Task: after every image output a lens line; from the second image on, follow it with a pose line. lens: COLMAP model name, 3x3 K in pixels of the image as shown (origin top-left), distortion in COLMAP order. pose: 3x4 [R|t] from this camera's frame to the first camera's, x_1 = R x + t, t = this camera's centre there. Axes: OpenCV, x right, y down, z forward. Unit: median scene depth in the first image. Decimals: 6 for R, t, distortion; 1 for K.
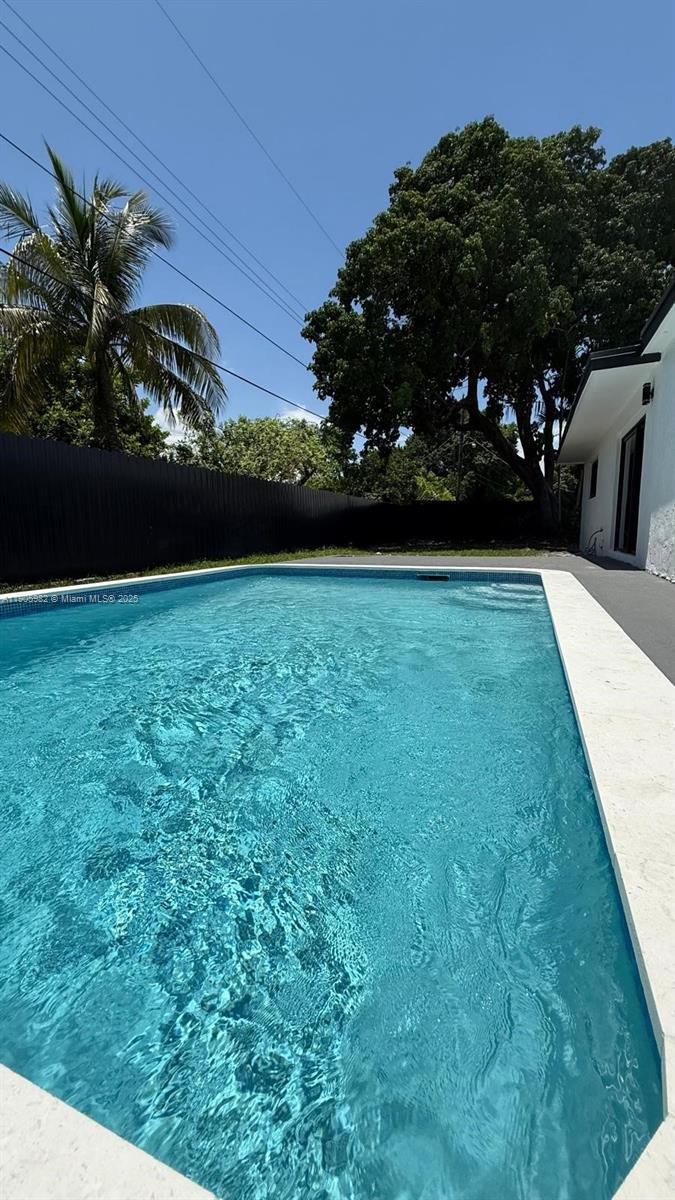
lens RADIAL K [[477.8, 0, 335.9], [0, 477.8, 600.2], [0, 0, 1]] dist [-0.002911, -0.000034]
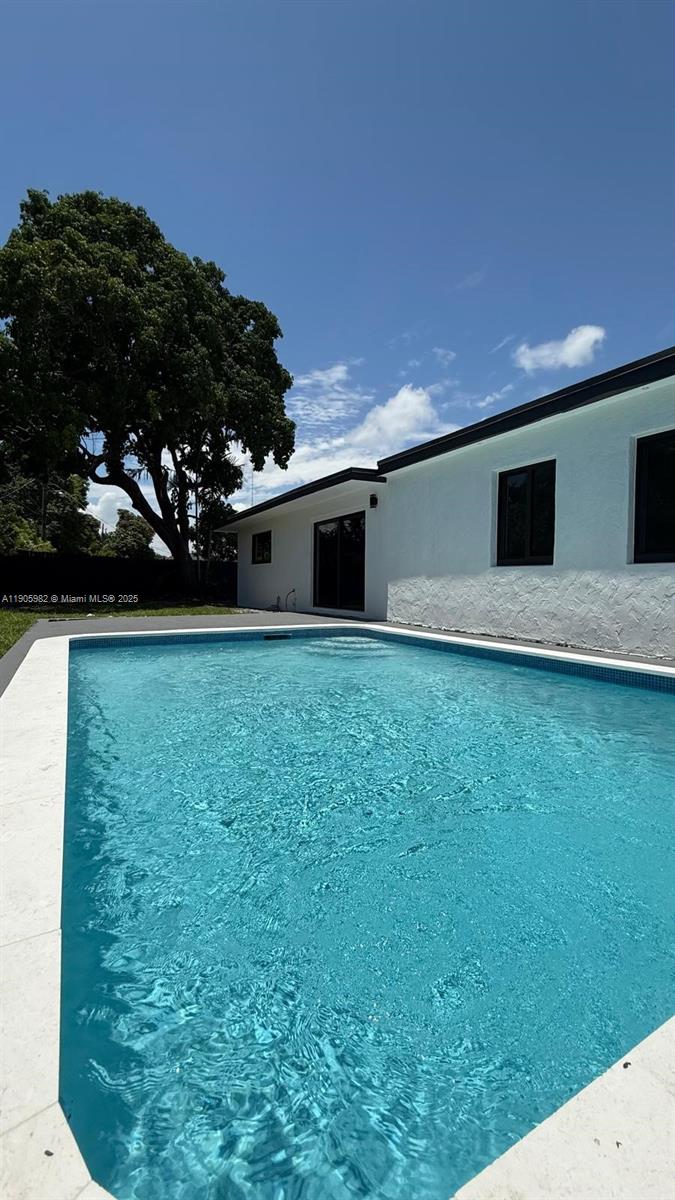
lens RADIAL K [[477.8, 0, 342.9], [0, 477.8, 594.6], [0, 0, 1]] dist [-0.002911, -0.000034]
pose [[0.610959, -0.007633, 0.791625, -0.261173], [0.103630, 0.992120, -0.070413, -0.022858], [-0.784850, 0.125055, 0.606936, 0.097663]]
